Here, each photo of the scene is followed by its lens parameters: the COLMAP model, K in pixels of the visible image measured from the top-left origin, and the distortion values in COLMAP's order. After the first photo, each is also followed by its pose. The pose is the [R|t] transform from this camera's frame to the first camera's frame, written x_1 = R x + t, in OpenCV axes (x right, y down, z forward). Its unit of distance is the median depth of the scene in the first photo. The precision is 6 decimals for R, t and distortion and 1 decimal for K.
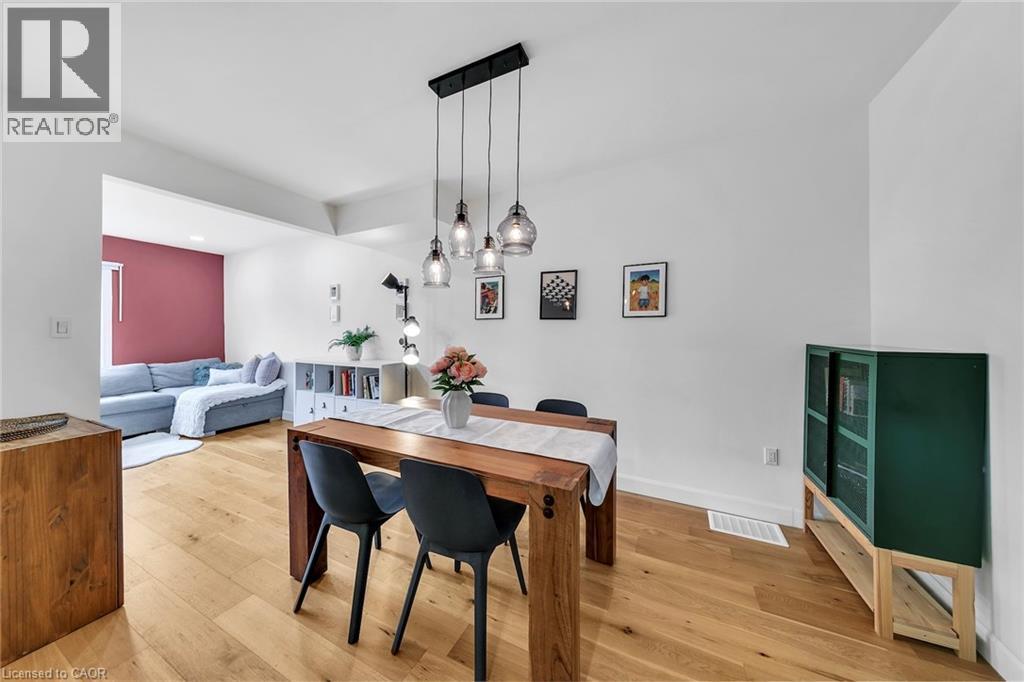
lens RADIAL K [[332.1, 0, 513.0], [0, 332.1, 329.2], [0, 0, 1]] dist [0.000715, 0.000041]
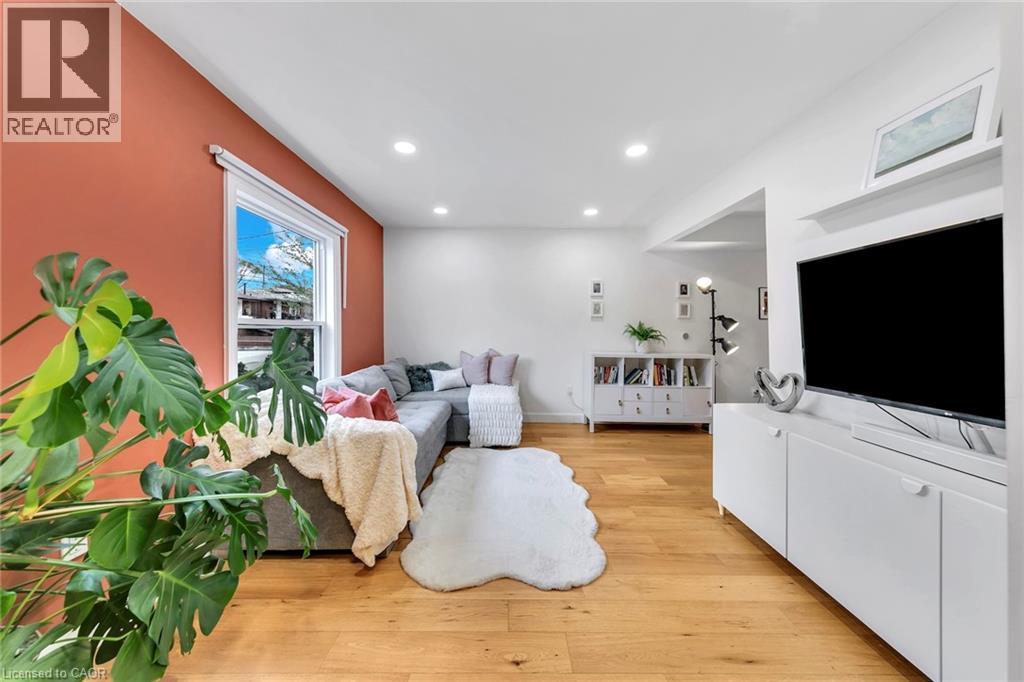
lens RADIAL K [[332.1, 0, 513.0], [0, 332.1, 329.2], [0, 0, 1]] dist [0.000715, 0.000041]
pose [[0.890774, 0.013535, 0.454244, -1.343982], [-0.013166, 0.999905, -0.003975, 0.023474], [-0.454255, -0.002440, 0.890868, 0.223880]]
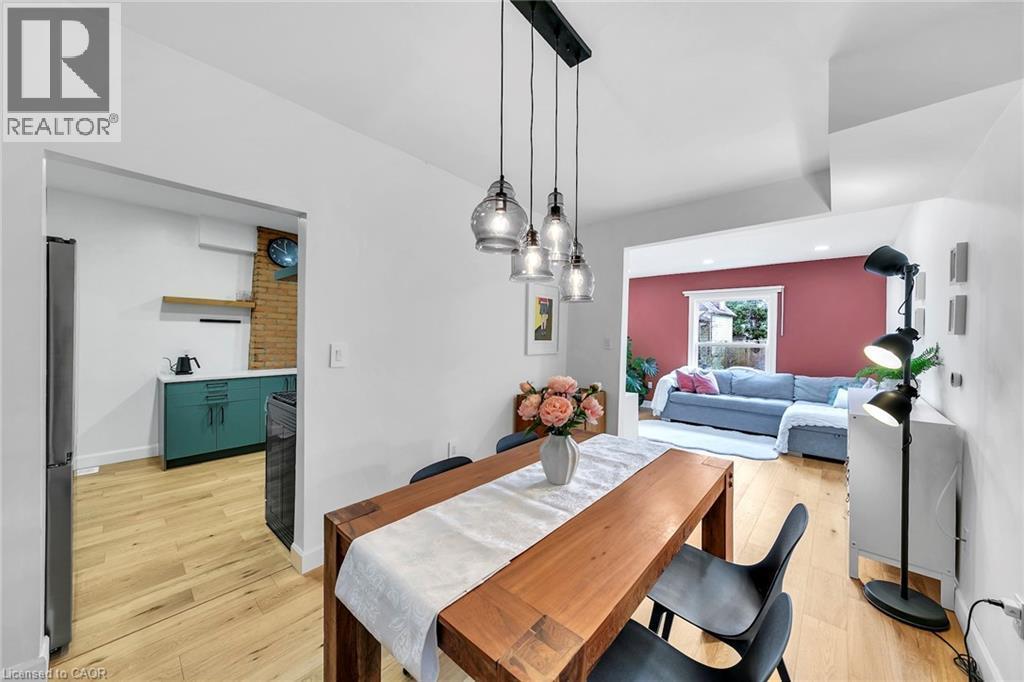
lens RADIAL K [[353.3, 0, 512.0], [0, 353.3, 341.0], [0, 0, 1]] dist [-0.002301, -0.000111]
pose [[-0.274834, 0.011408, -0.961424, 0.292068], [-0.003544, 0.999911, 0.012878, -0.021056], [0.961485, 0.006946, -0.274770, 0.501707]]
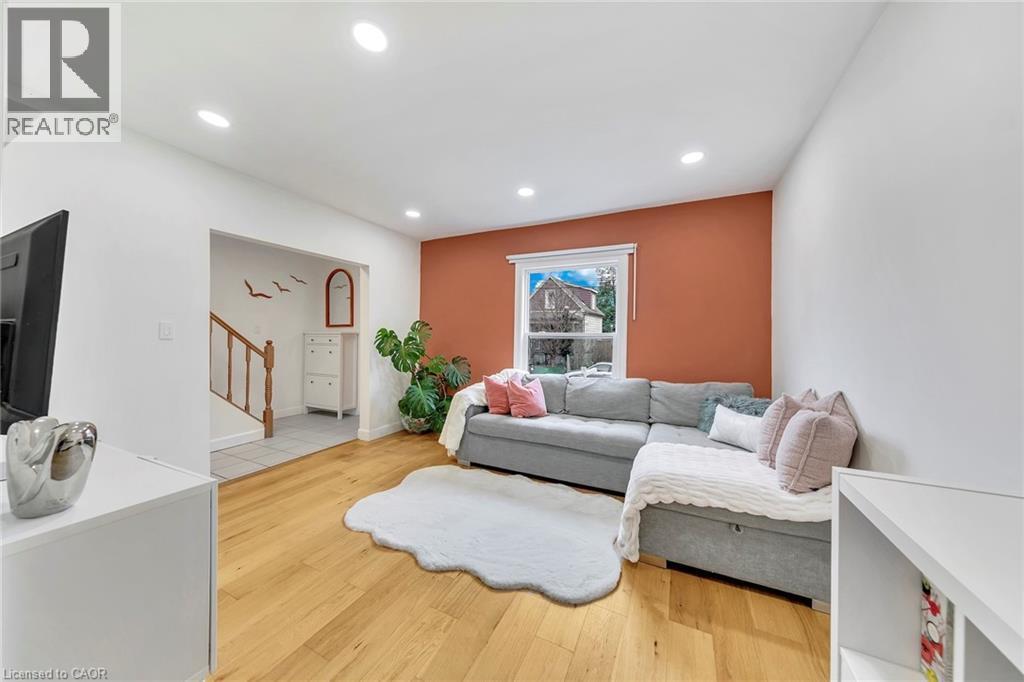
lens RADIAL K [[337.2, 0, 512.0], [0, 337.2, 341.0], [0, 0, 1]] dist [0.000178, 0.000000]
pose [[0.005686, 0.010128, -0.999933, -0.479289], [-0.000831, 0.999948, 0.010124, 0.019516], [0.999983, 0.000774, 0.005694, 0.826580]]
